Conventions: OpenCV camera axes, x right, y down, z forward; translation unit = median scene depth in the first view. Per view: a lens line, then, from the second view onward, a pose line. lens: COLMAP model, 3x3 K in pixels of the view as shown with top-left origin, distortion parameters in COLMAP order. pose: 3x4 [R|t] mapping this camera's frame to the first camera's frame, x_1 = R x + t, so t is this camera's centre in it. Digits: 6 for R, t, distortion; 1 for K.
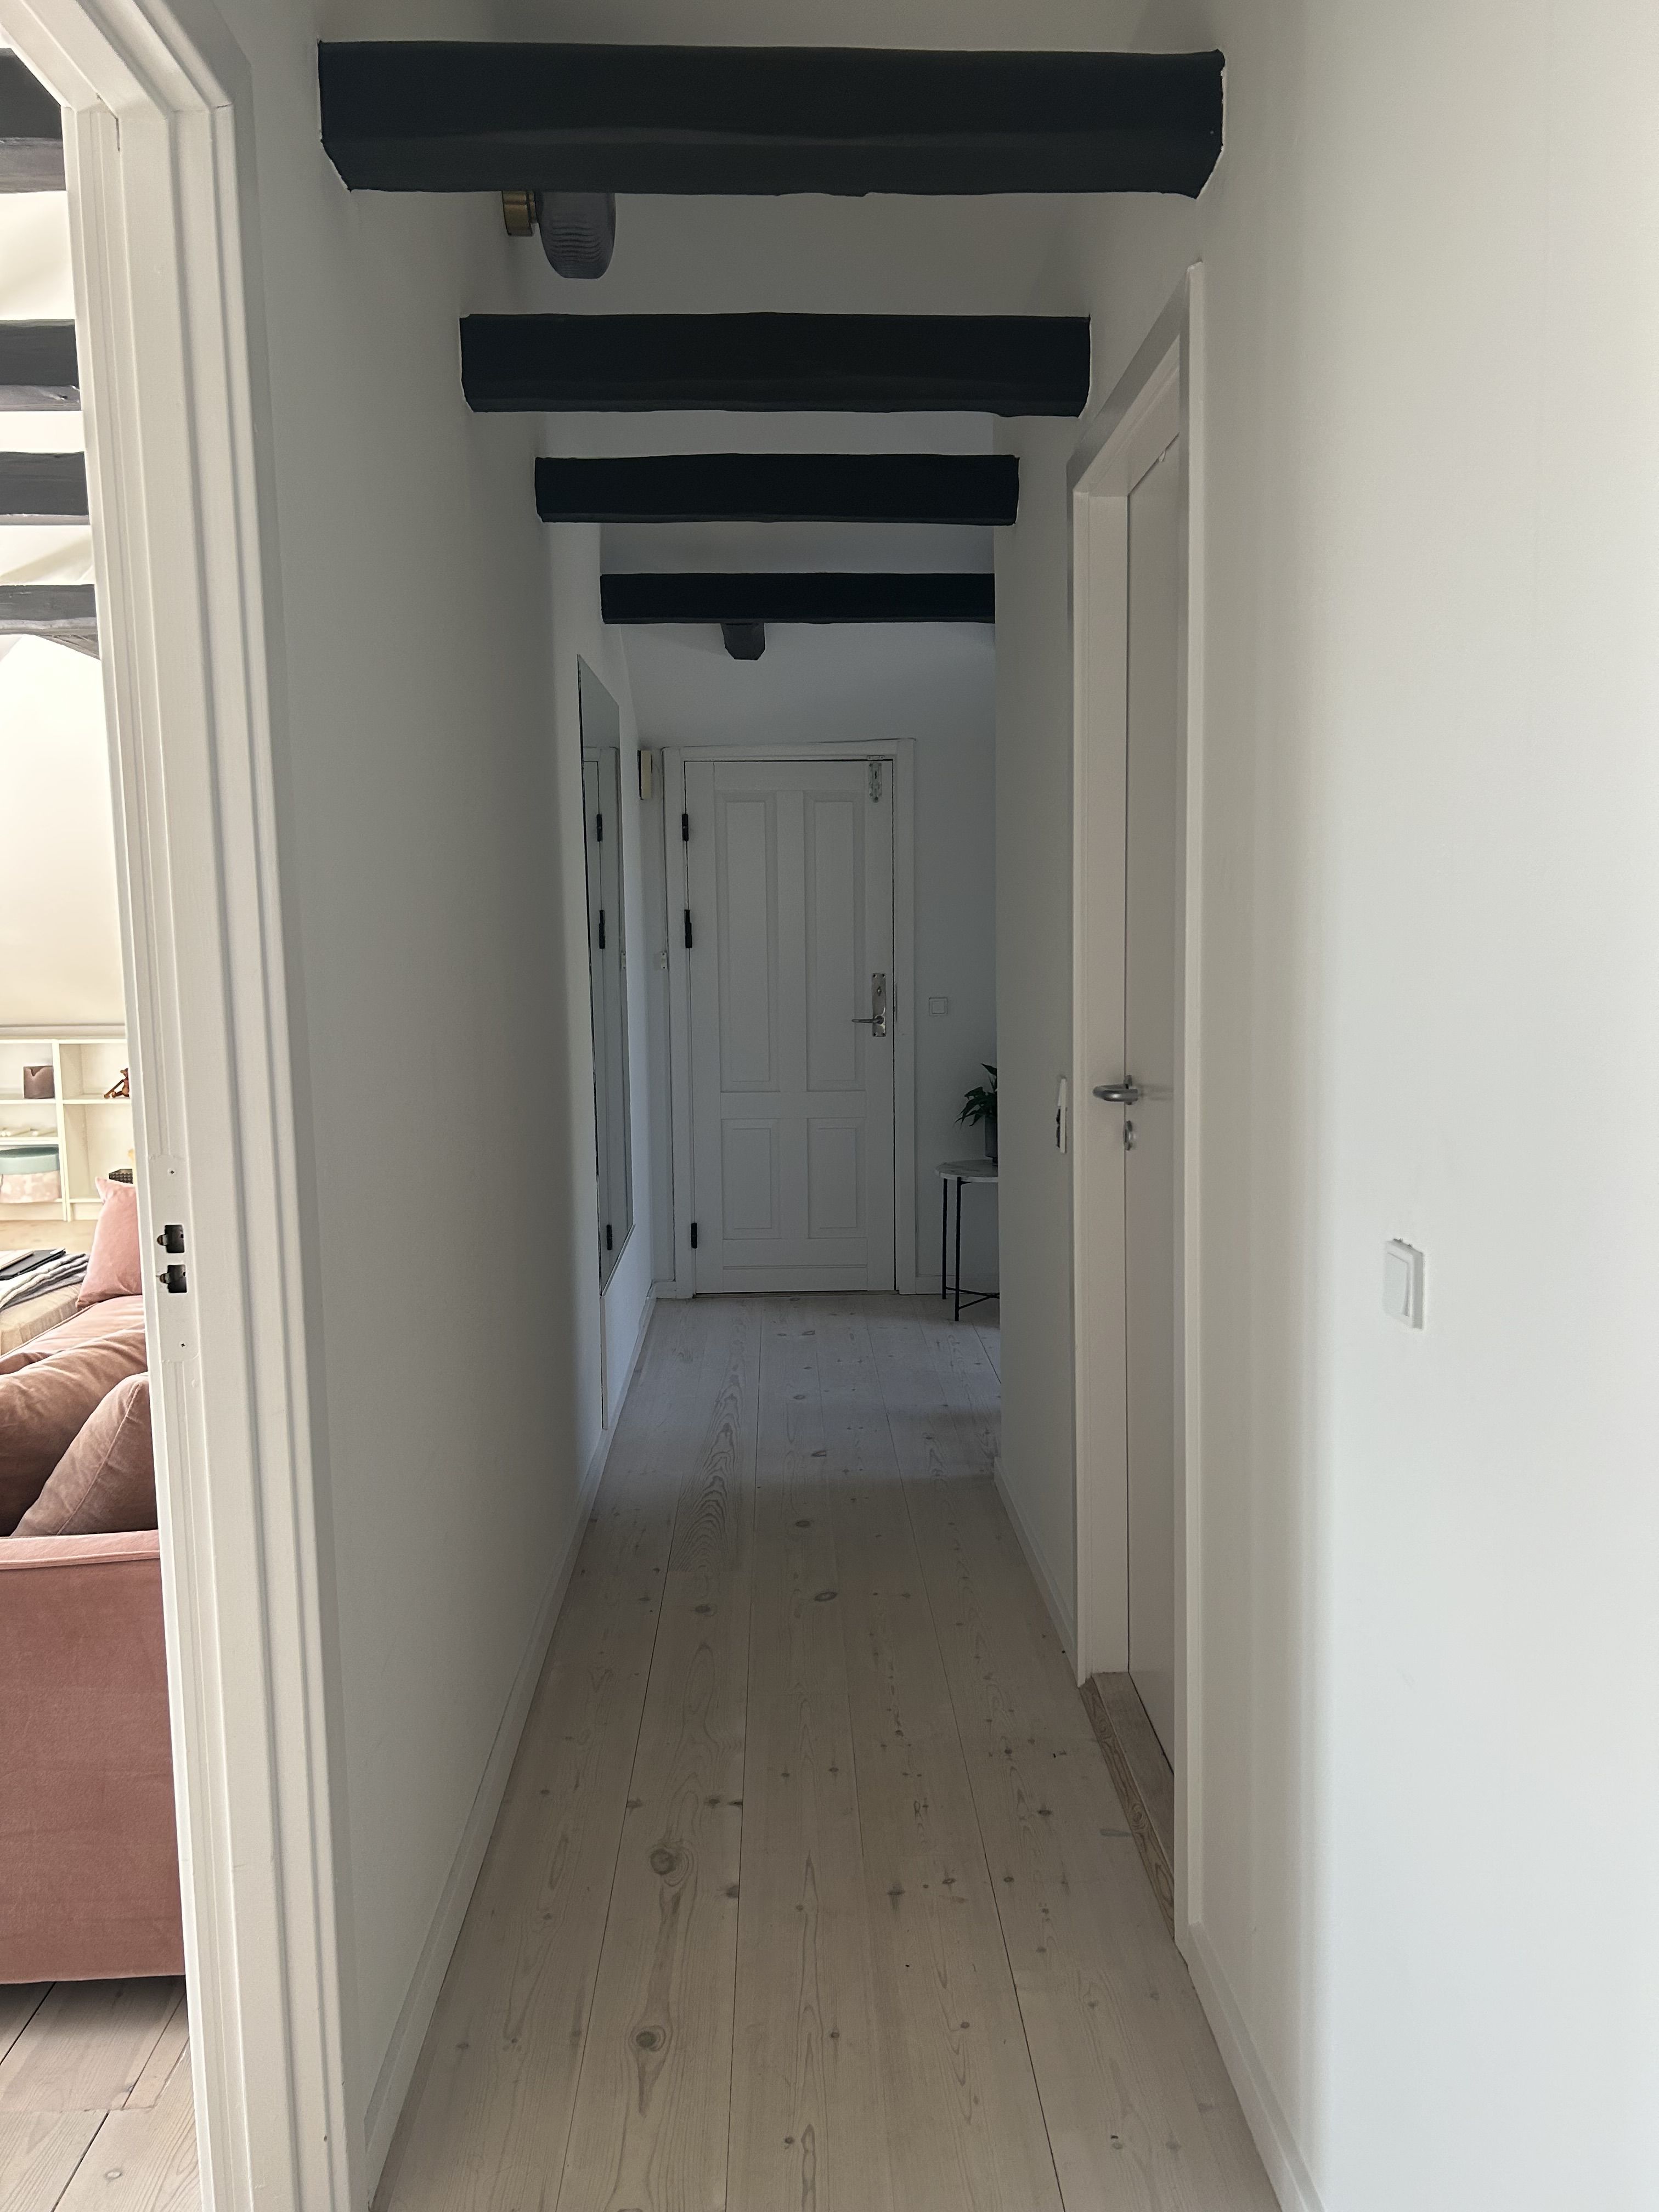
lens RADIAL K [[1663.2, 0, 832.5], [0, 1663.2, 1110.7], [0, 0, 1]] dist [0.006340, 0.001746]
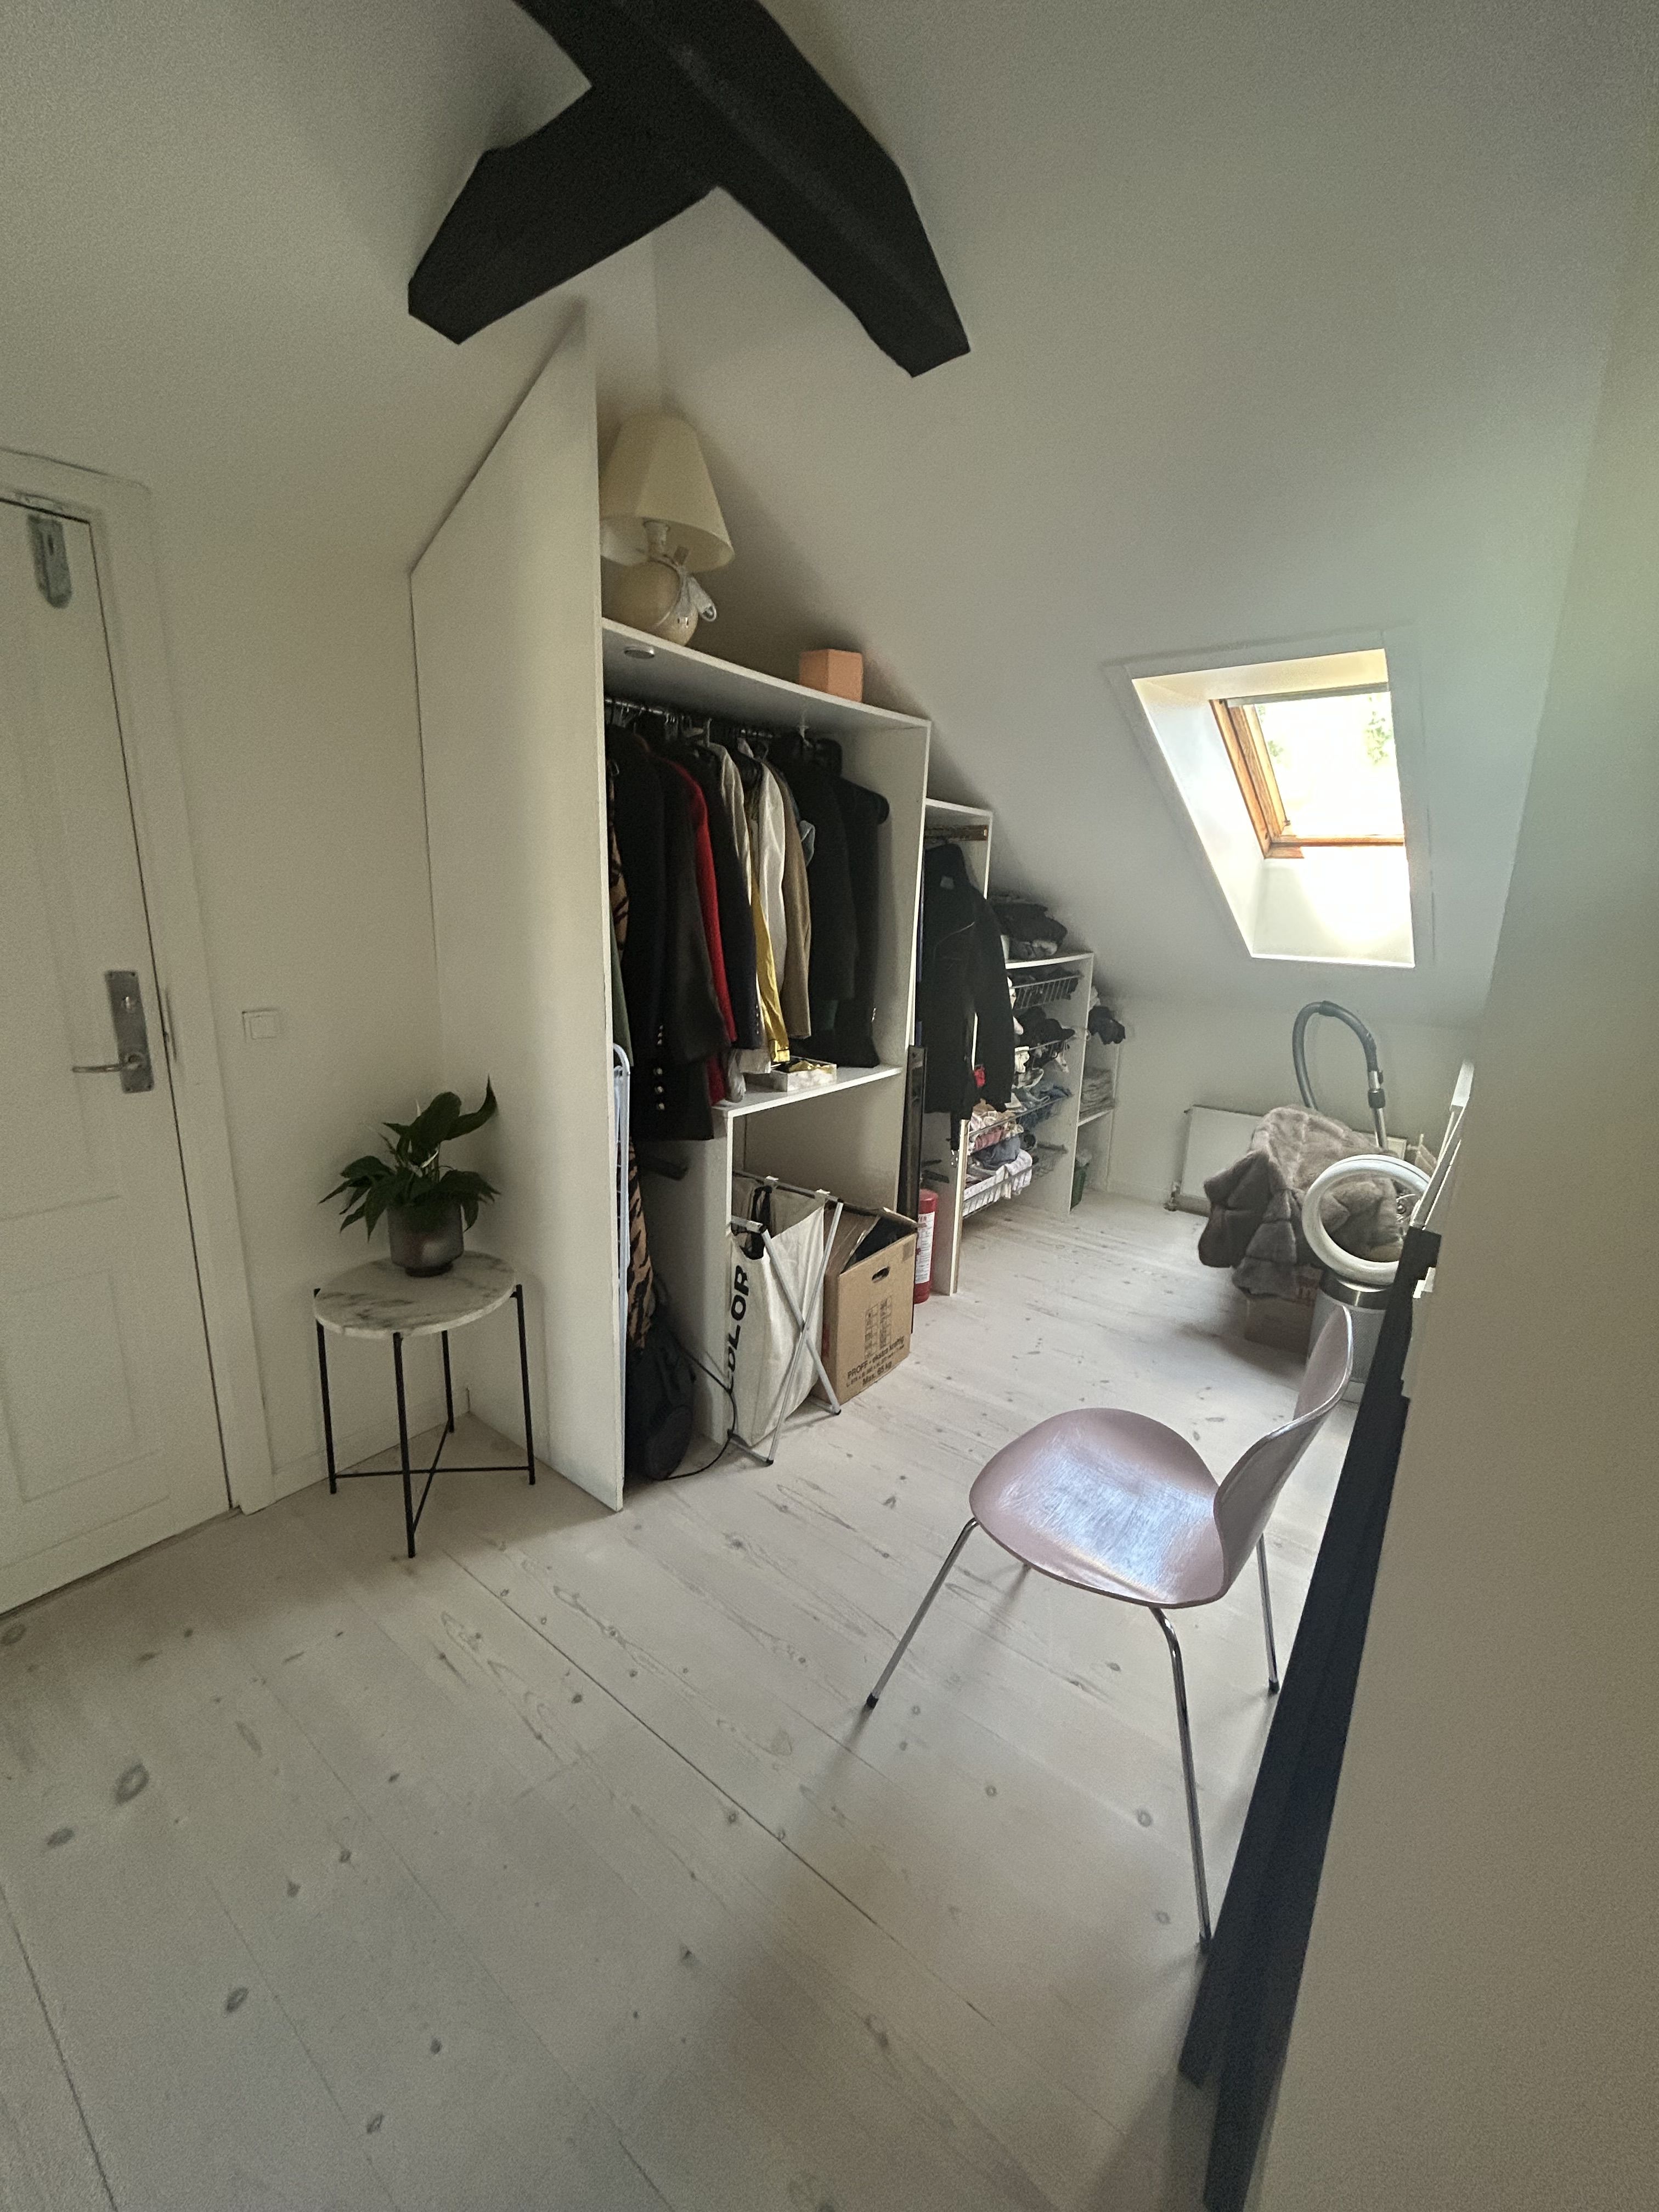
lens RADIAL K [[895.1, 0, 823.3], [0, 895.1, 1102.6], [0, 0, 1]] dist [-0.000095, -0.000046]
pose [[0.637844, -0.148508, 0.755712, -0.048436], [0.054422, 0.987471, 0.148118, -0.071745], [-0.768240, -0.053349, 0.637935, 0.663734]]
